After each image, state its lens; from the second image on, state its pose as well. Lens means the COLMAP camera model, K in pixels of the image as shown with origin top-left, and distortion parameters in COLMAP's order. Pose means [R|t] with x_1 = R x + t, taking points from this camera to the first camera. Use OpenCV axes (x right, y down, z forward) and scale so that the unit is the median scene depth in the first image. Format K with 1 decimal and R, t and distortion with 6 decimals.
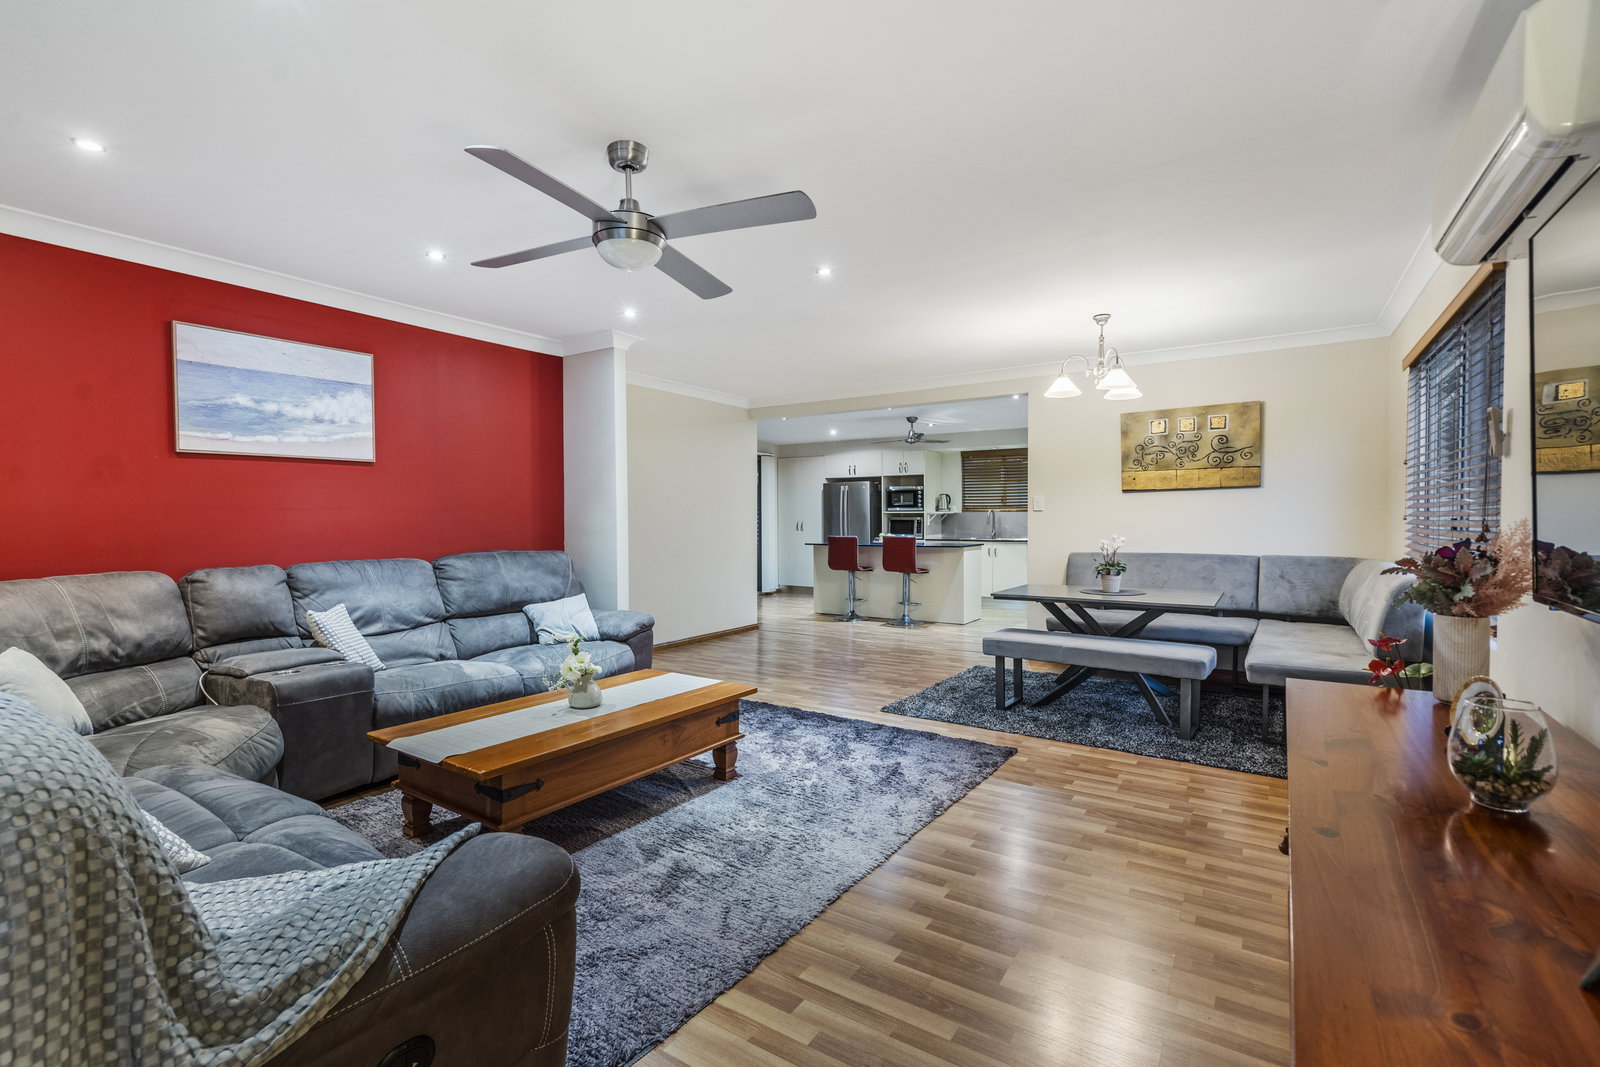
lens RADIAL K [[721.9, 0, 797.2], [0, 721.9, 533.1], [0, 0, 1]] dist [-0.002656, -0.000026]
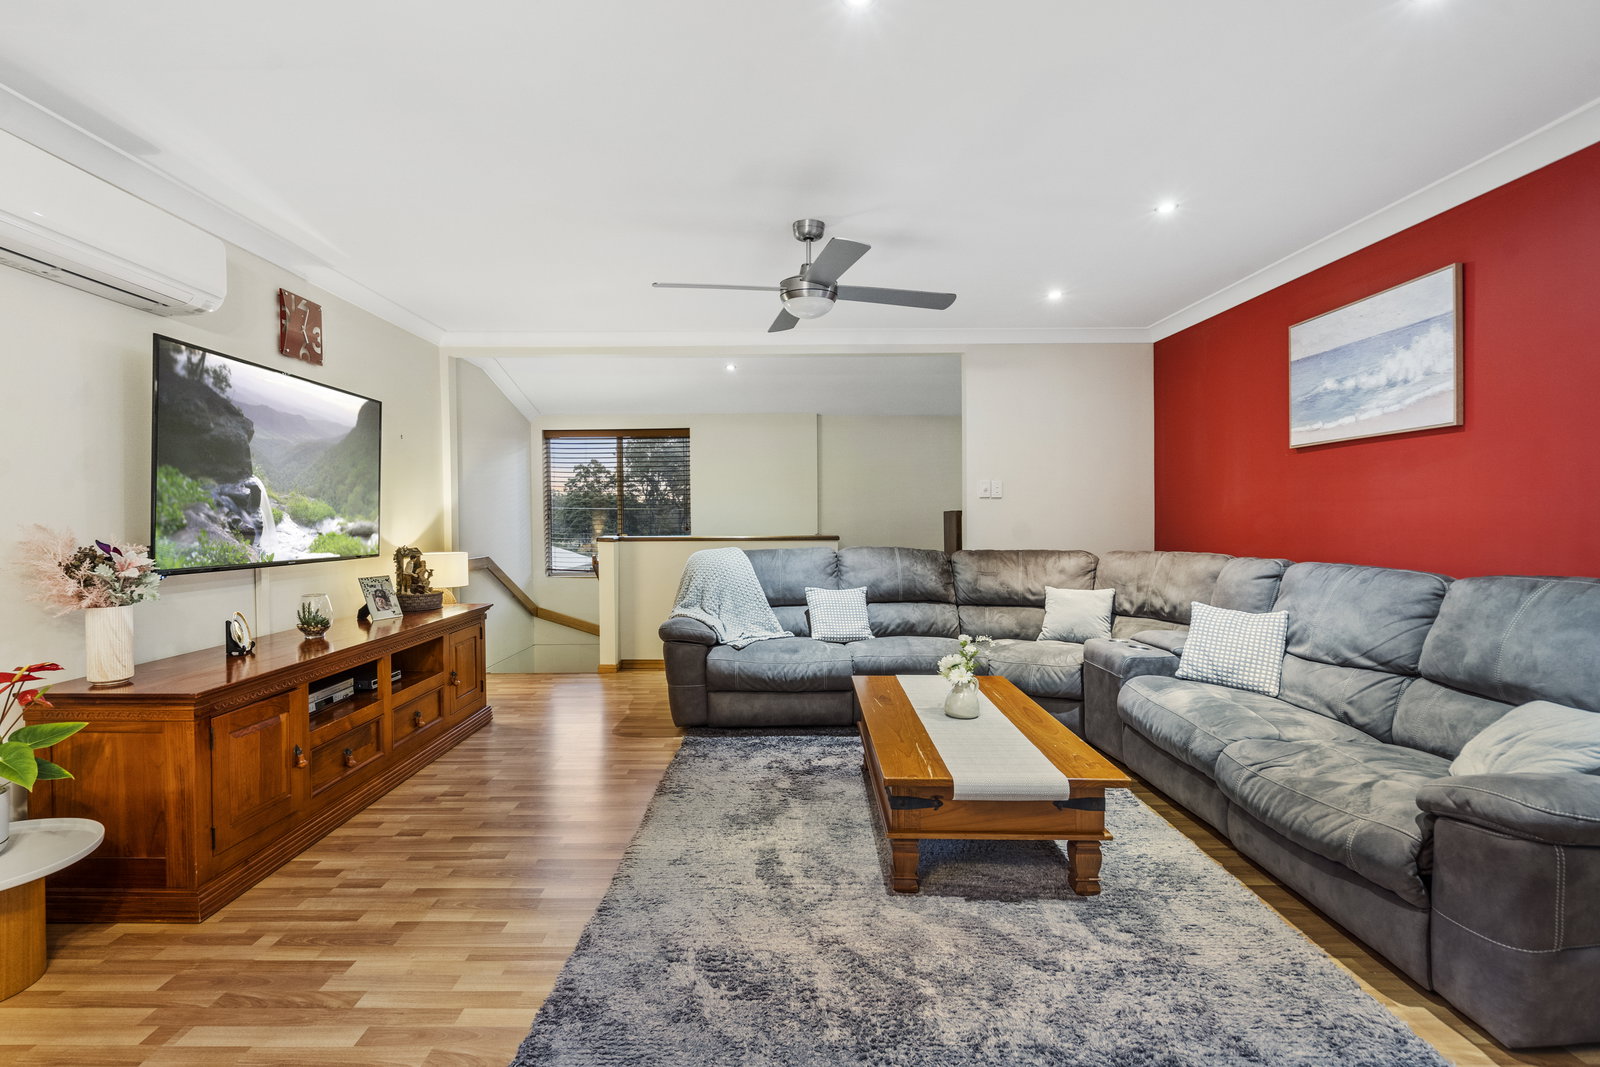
lens RADIAL K [[721.9, 0, 752.9], [0, 721.9, 526.7], [0, 0, 1]] dist [-0.002656, -0.000026]
pose [[-0.854003, 0.017340, -0.519979, 0.340687], [-0.001387, 0.999365, 0.035605, -0.030748], [0.520266, 0.031128, -0.853437, 1.350834]]
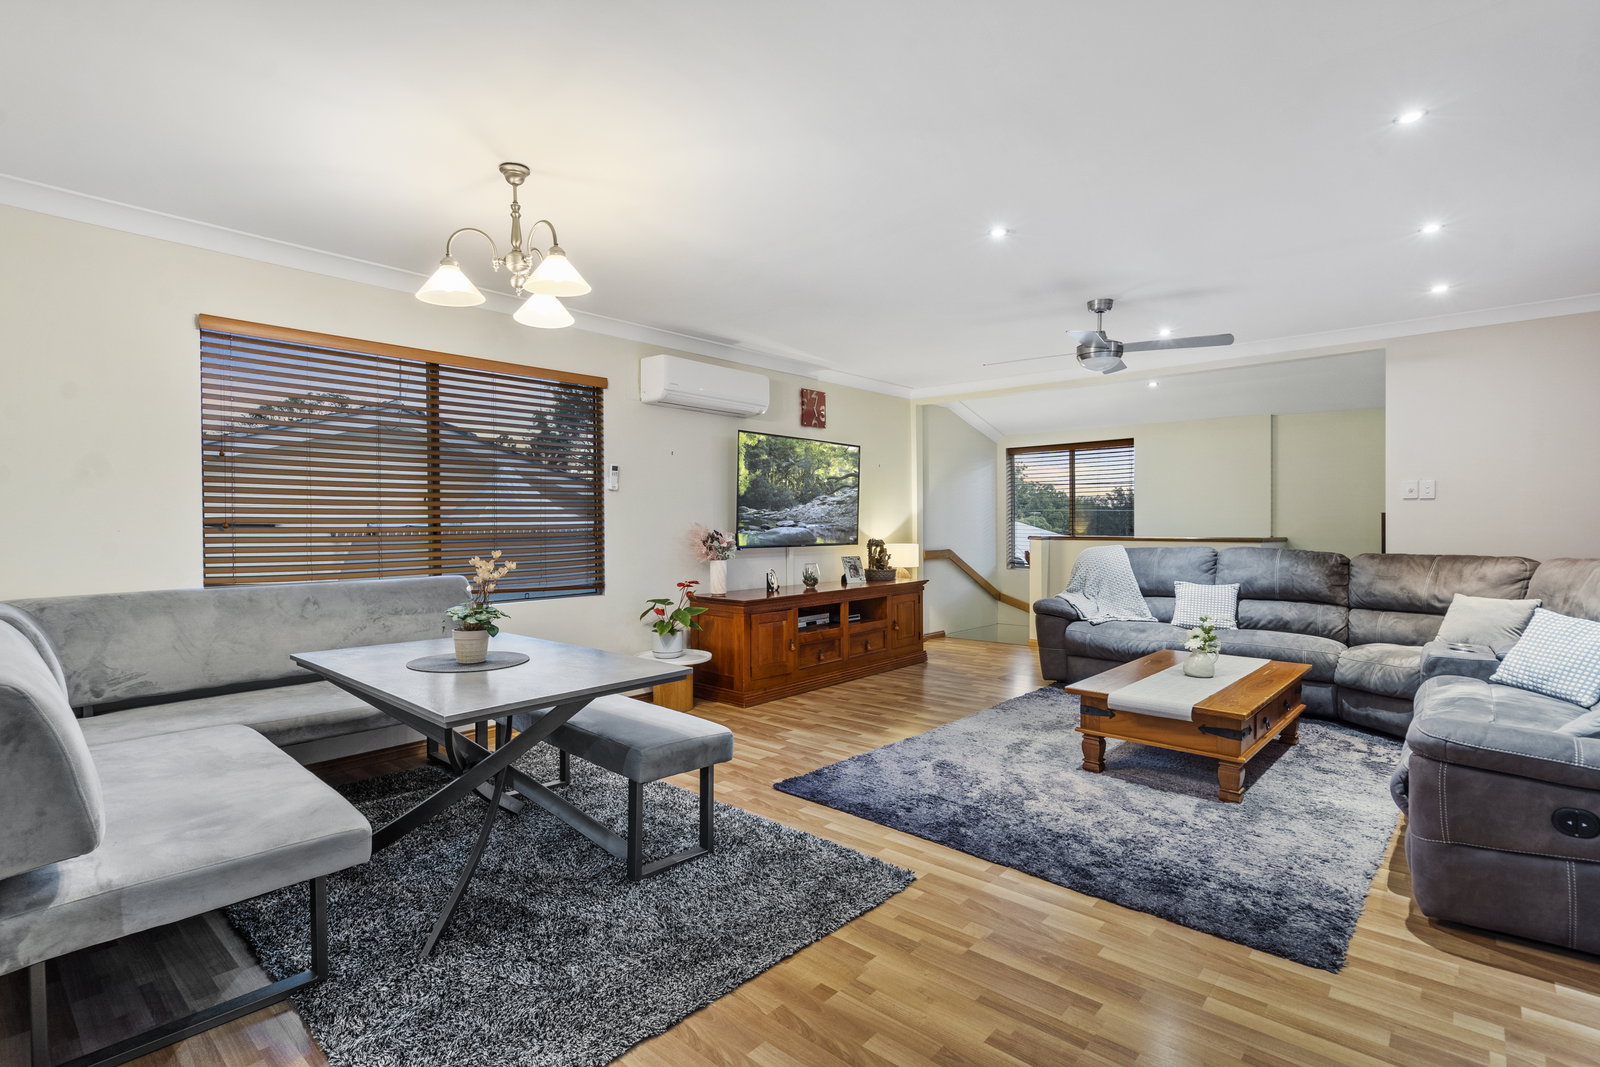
lens RADIAL K [[721.9, 0, 793.9], [0, 721.9, 525.5], [0, 0, 1]] dist [-0.002656, -0.000026]
pose [[-0.989104, 0.008667, 0.146963, 0.150011], [0.012619, 0.999583, 0.025985, -0.037927], [-0.146676, 0.027557, -0.988801, 1.858024]]
